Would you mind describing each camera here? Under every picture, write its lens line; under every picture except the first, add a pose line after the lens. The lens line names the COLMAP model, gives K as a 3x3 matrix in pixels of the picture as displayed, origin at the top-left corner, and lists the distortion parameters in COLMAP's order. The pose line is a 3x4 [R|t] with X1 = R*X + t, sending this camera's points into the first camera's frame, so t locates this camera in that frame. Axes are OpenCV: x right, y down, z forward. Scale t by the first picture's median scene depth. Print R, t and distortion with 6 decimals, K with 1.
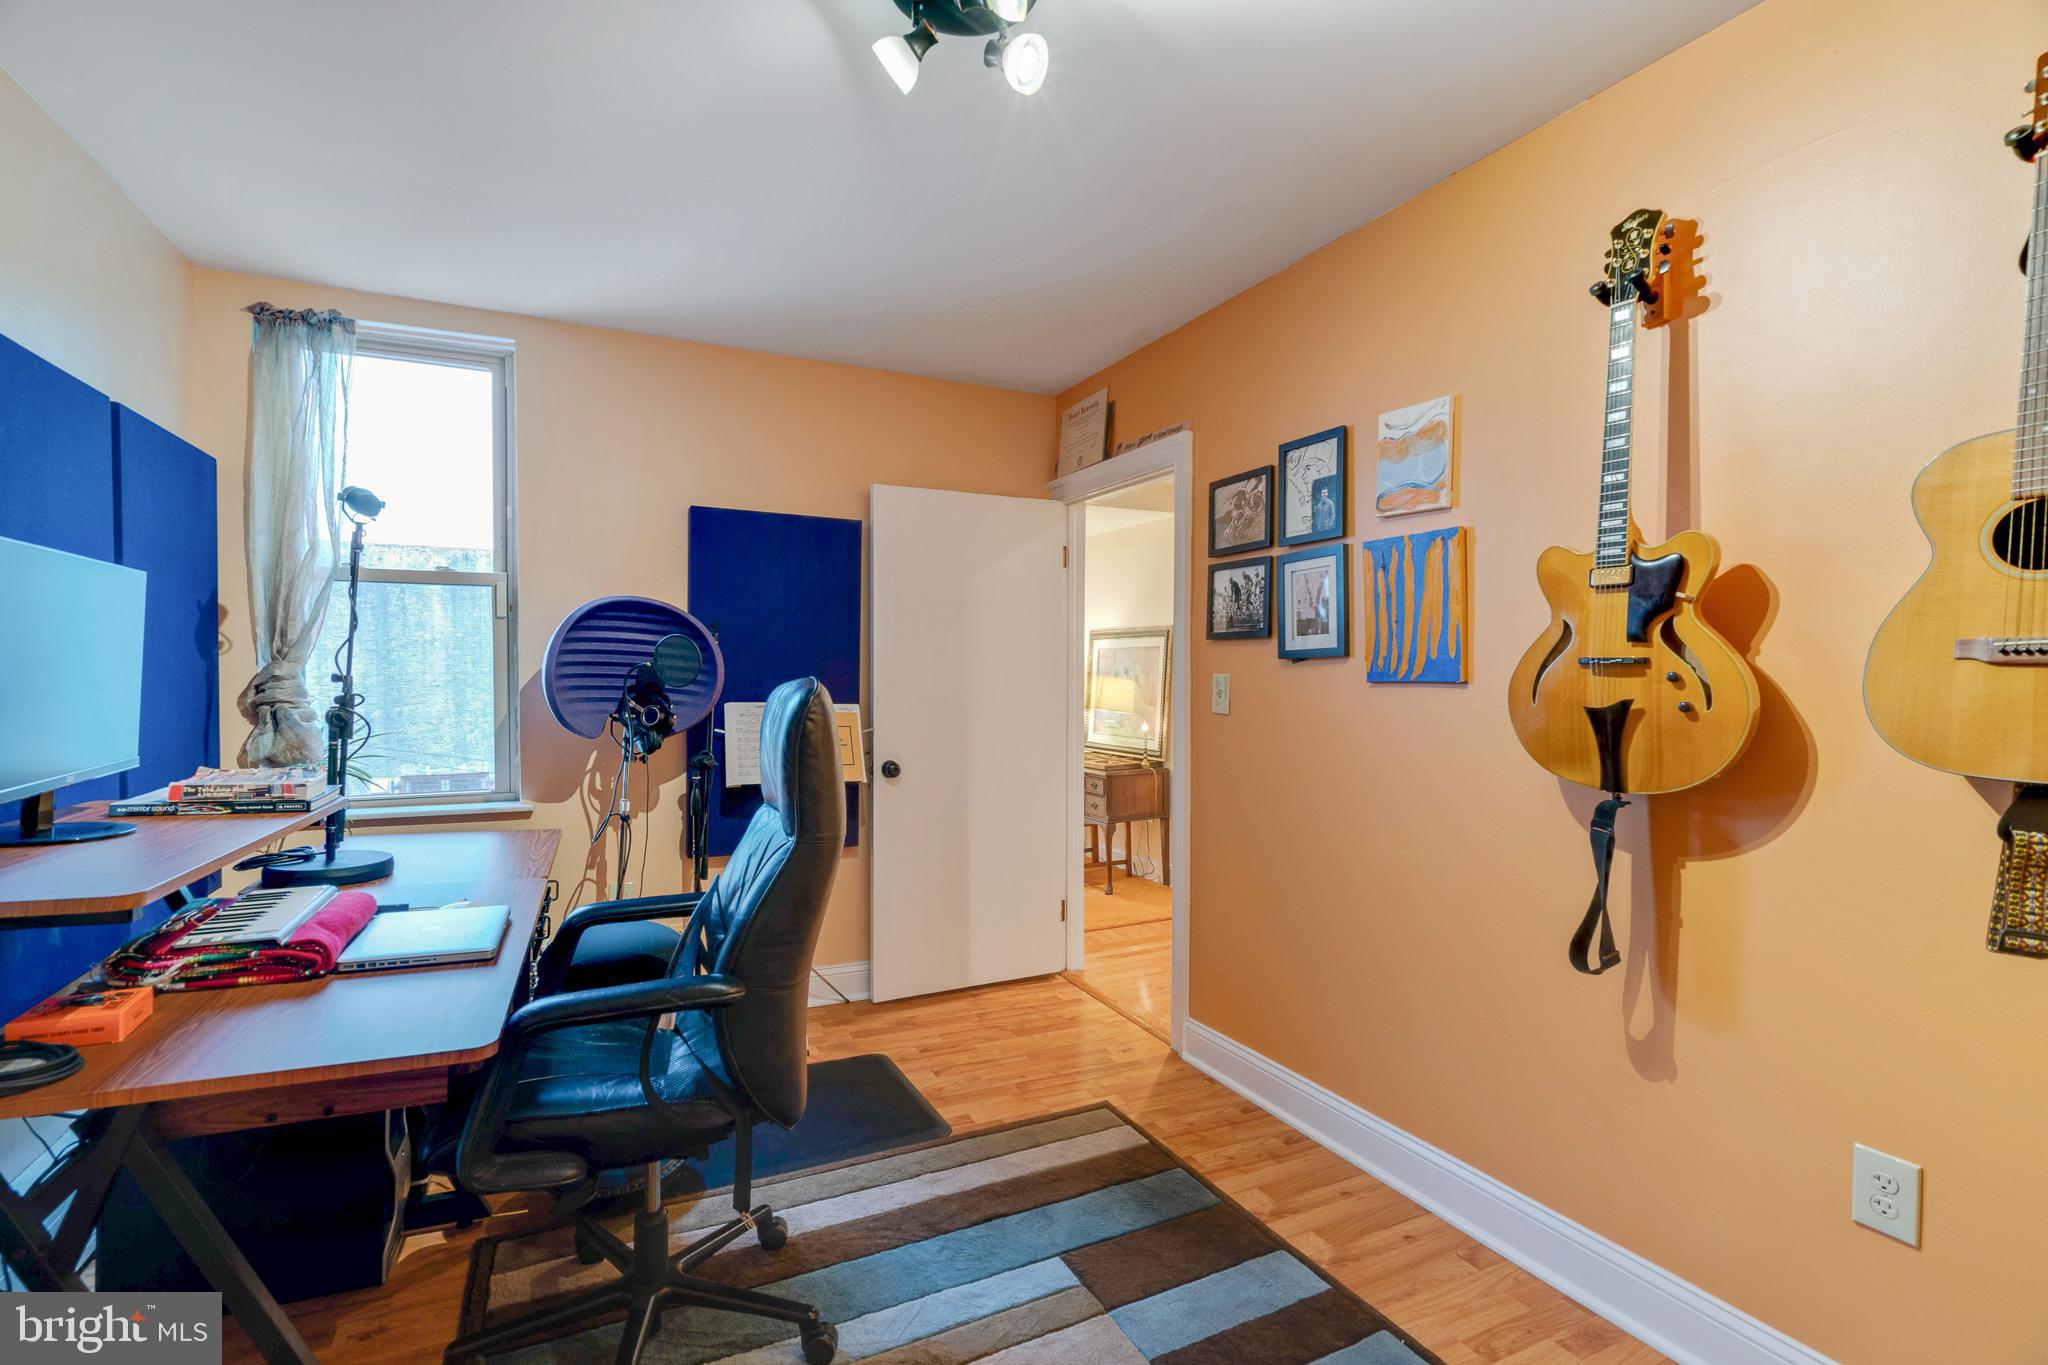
lens RADIAL K [[921.1, 0, 1023.8], [0, 921.1, 683.1], [0, 0, 1]] dist [0.001250, 0.000712]
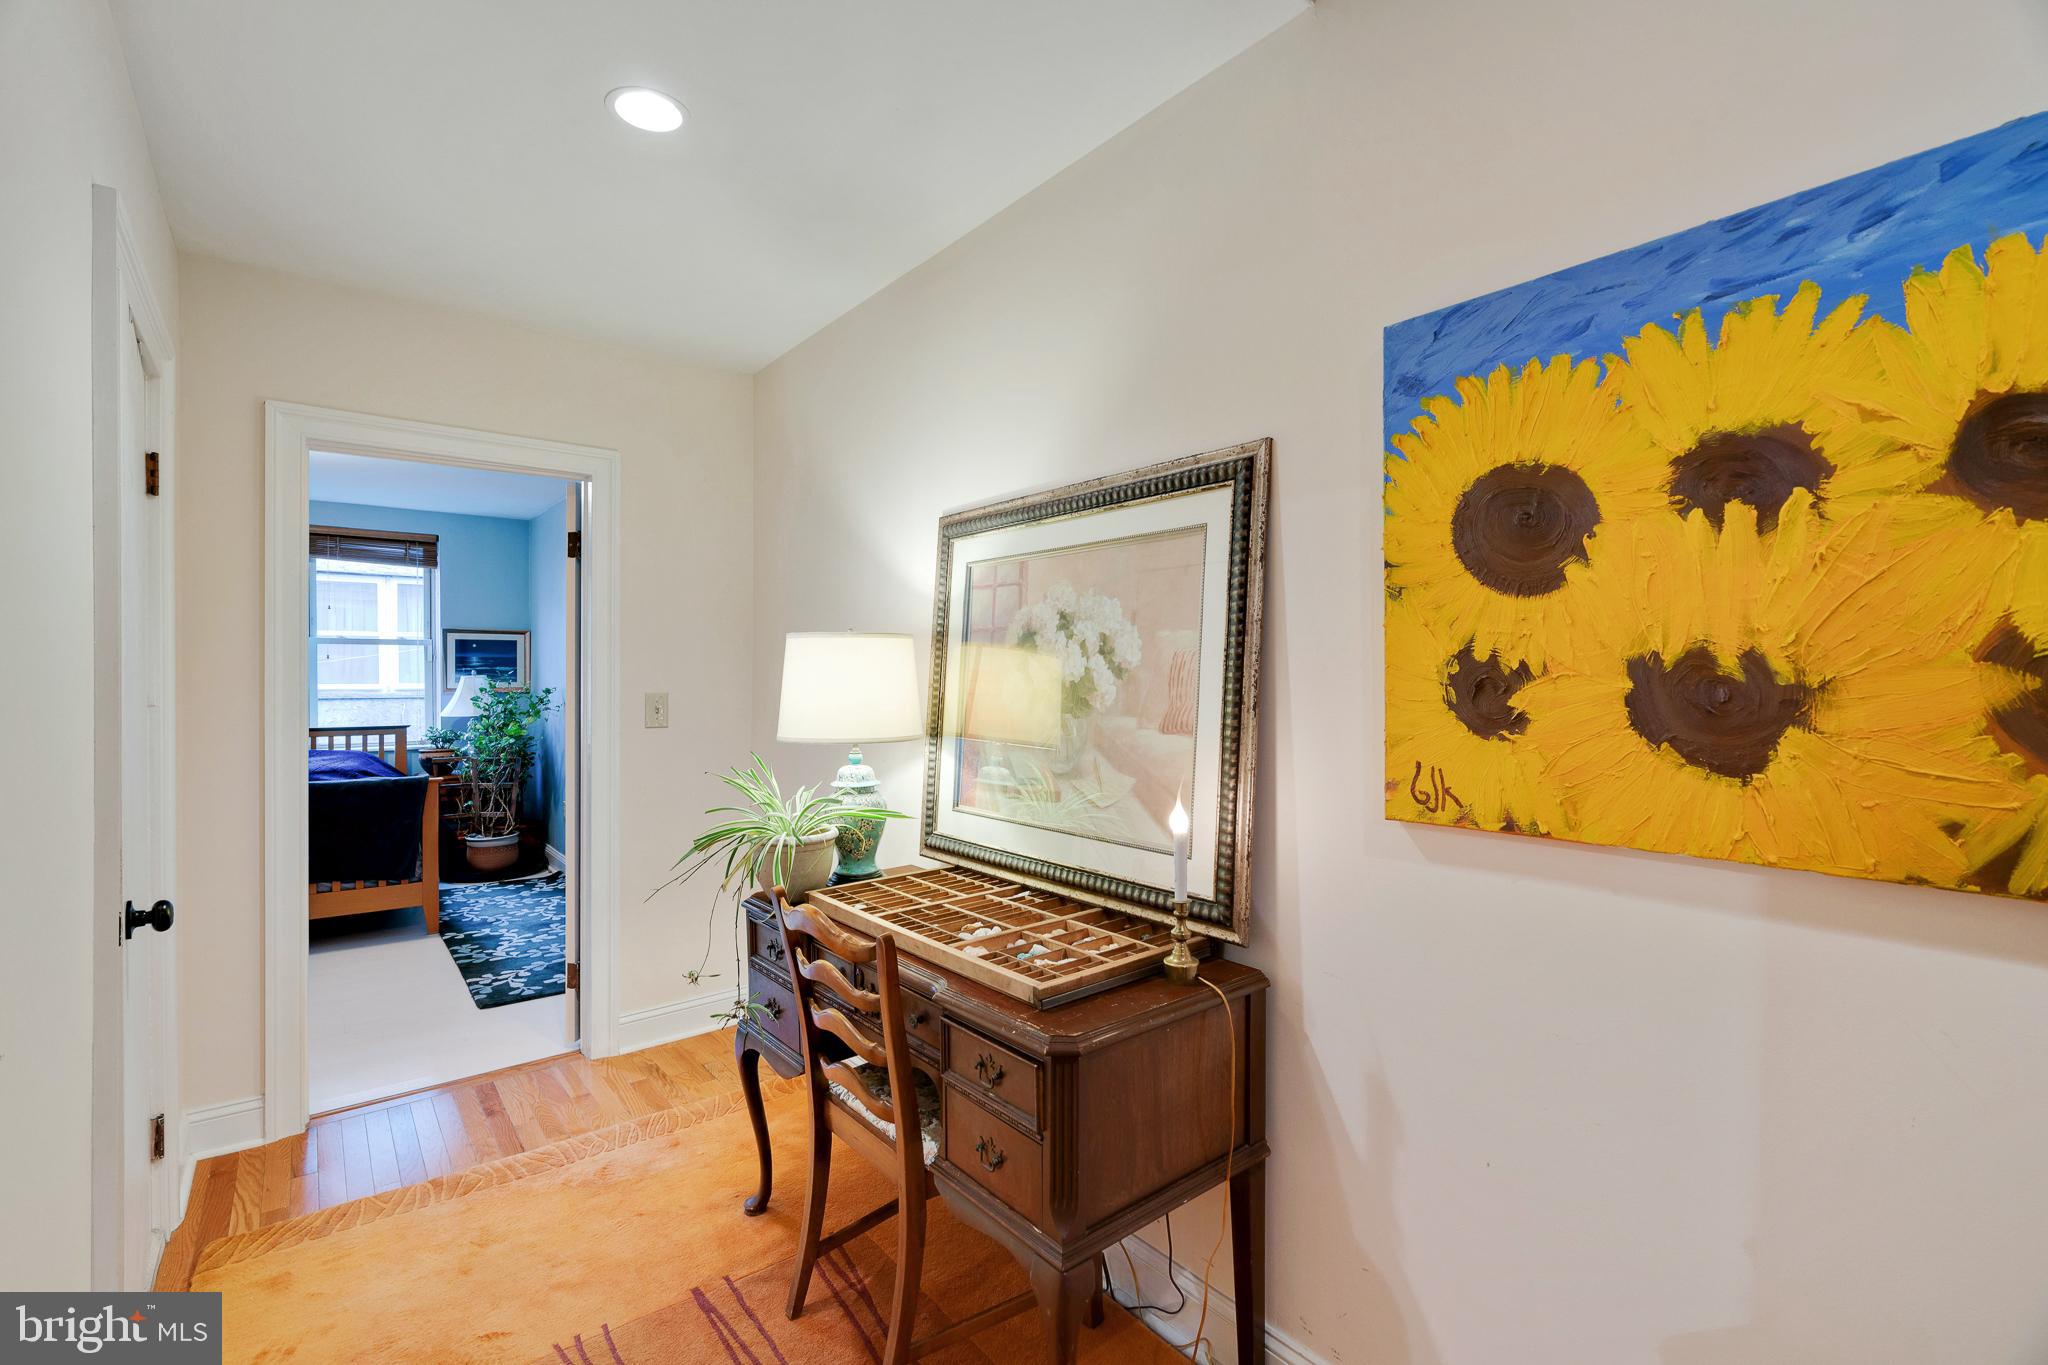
lens RADIAL K [[921.1, 0, 1032.1], [0, 921.1, 689.3], [0, 0, 1]] dist [0.001250, 0.000712]
pose [[0.977043, 0.000036, 0.213042, 0.034846], [0.001464, 0.999975, -0.006884, 0.012941], [-0.213037, 0.007038, 0.977019, 0.731757]]
